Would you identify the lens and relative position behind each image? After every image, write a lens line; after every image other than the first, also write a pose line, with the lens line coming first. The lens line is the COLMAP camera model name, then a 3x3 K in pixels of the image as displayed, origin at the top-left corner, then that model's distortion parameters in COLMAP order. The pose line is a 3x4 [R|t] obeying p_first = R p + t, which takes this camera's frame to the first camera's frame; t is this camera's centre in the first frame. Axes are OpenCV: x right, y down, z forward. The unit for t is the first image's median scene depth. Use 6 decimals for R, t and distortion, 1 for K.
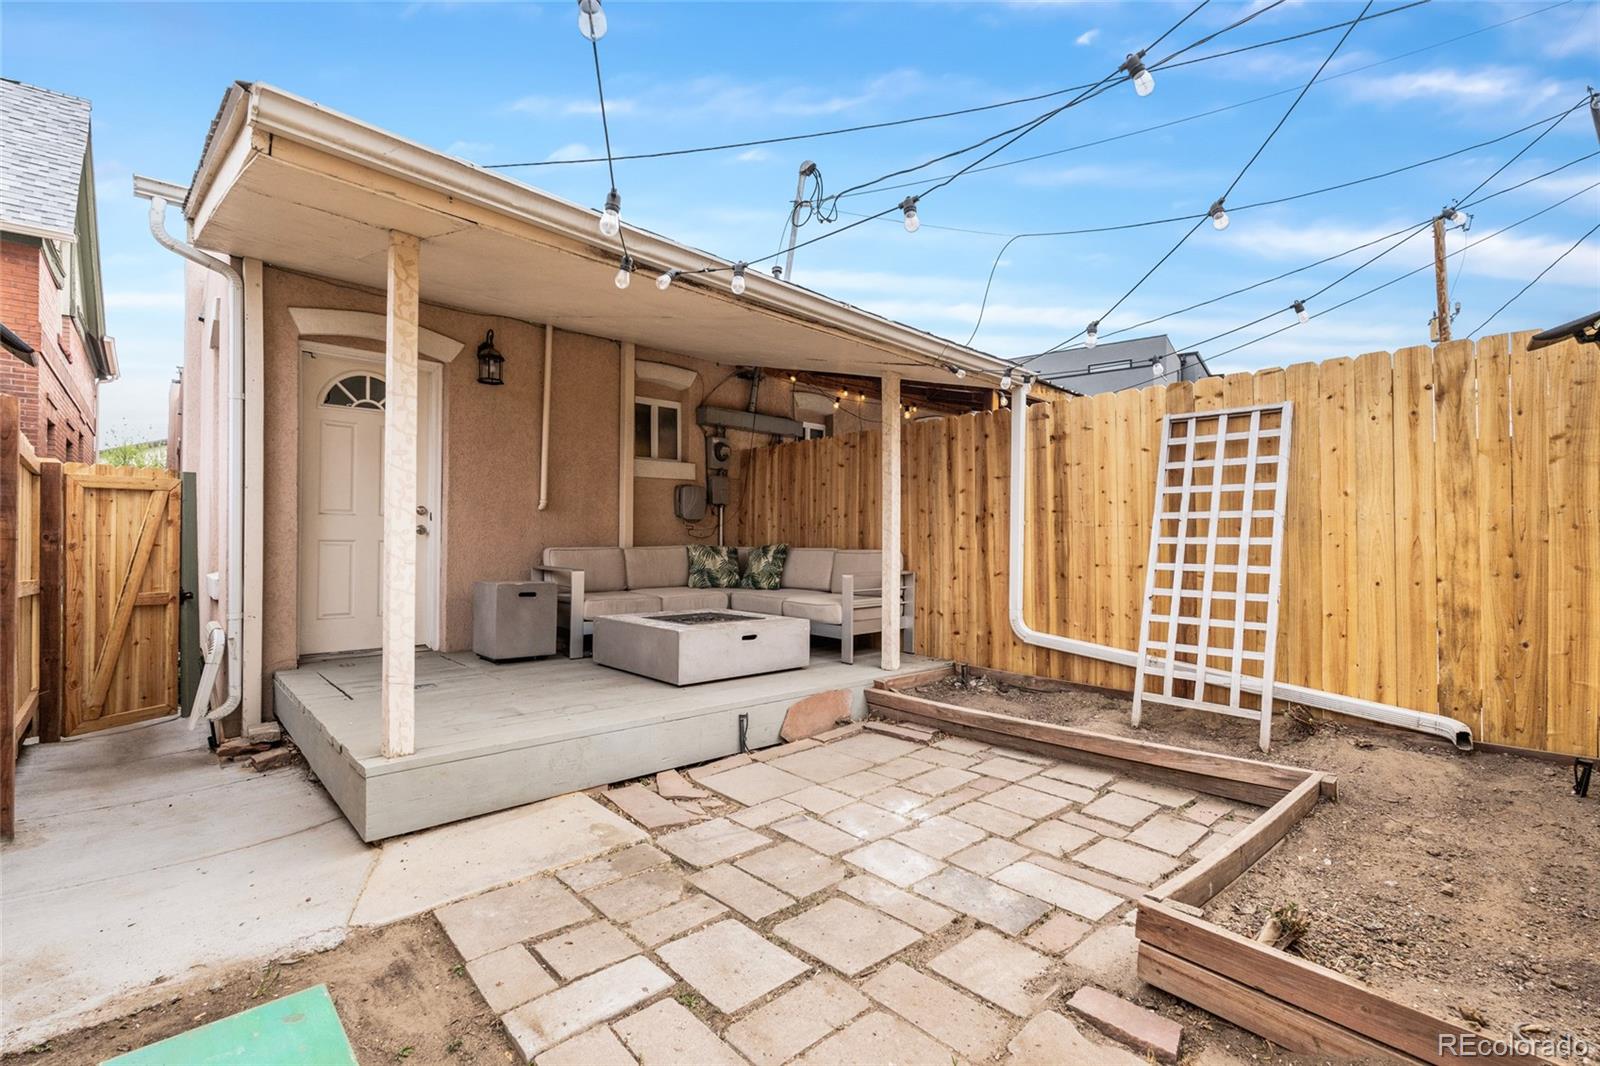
lens RADIAL K [[709.6, 0, 800.3], [0, 709.6, 535.4], [0, 0, 1]] dist [-0.002527, 0.000481]
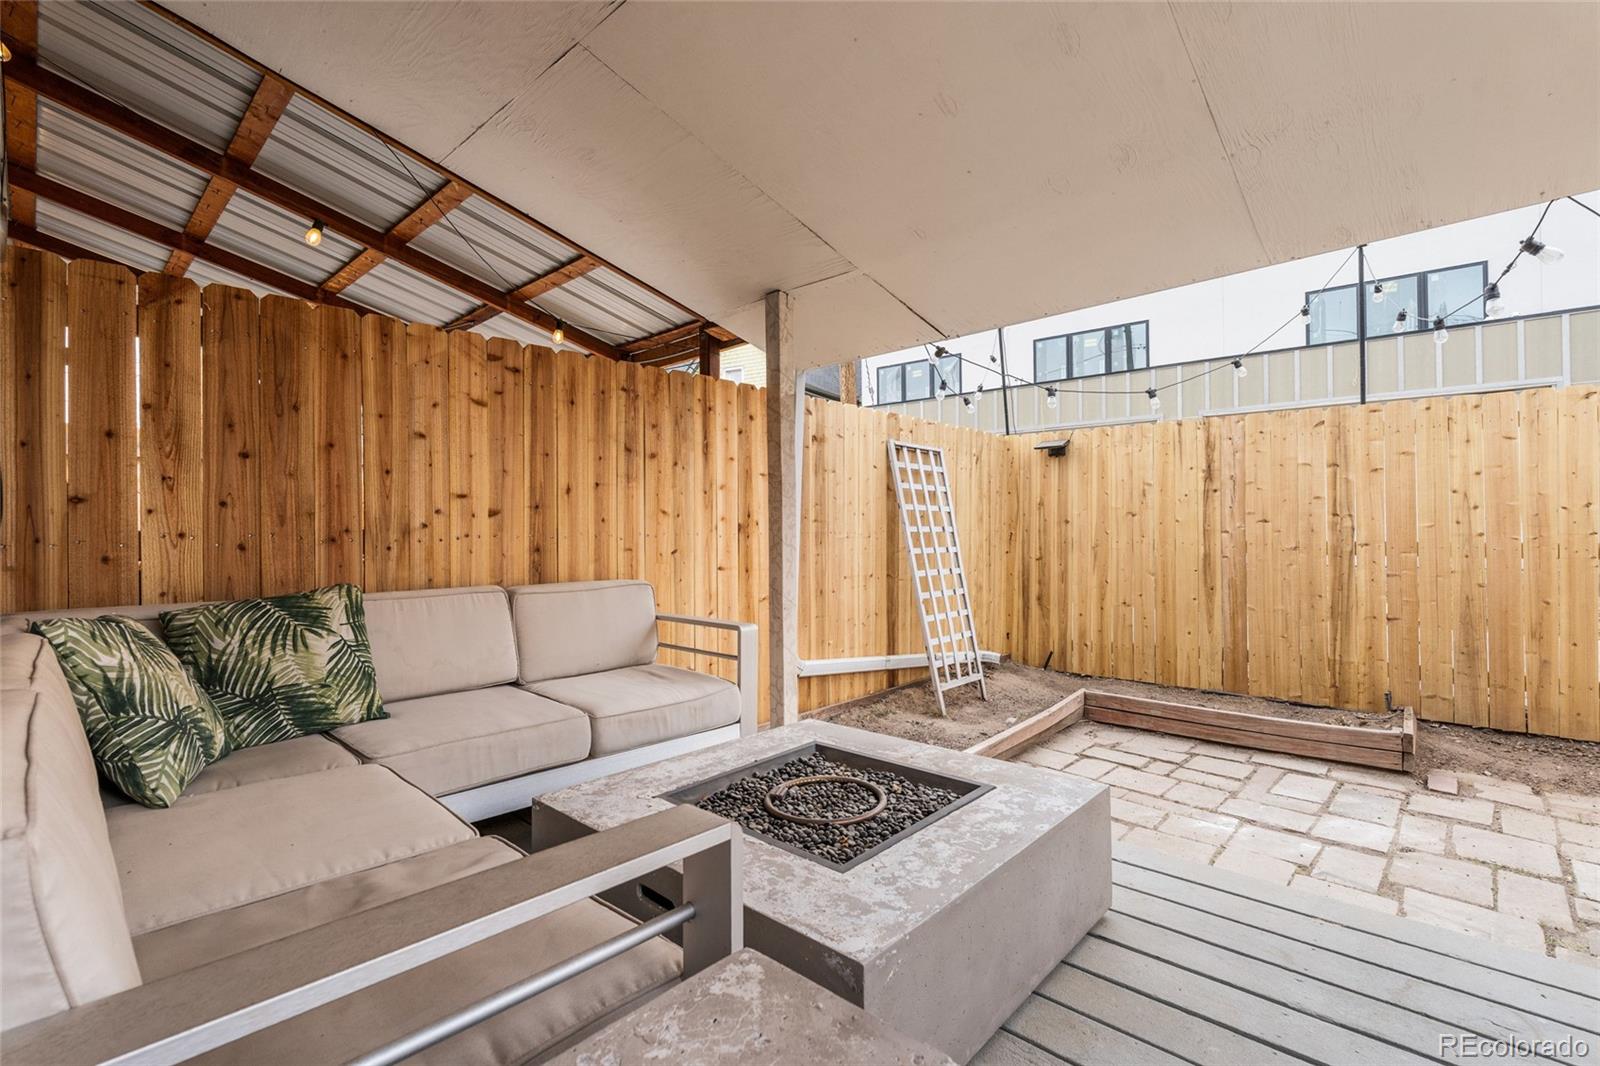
lens RADIAL K [[709.6, 0, 800.7], [0, 709.6, 527.6], [0, 0, 1]] dist [-0.002527, 0.000481]
pose [[-0.067915, 0.001431, 0.997690, -0.490711], [-0.002337, 0.999996, -0.001594, -0.022019], [-0.997688, -0.002440, -0.067911, 0.995814]]
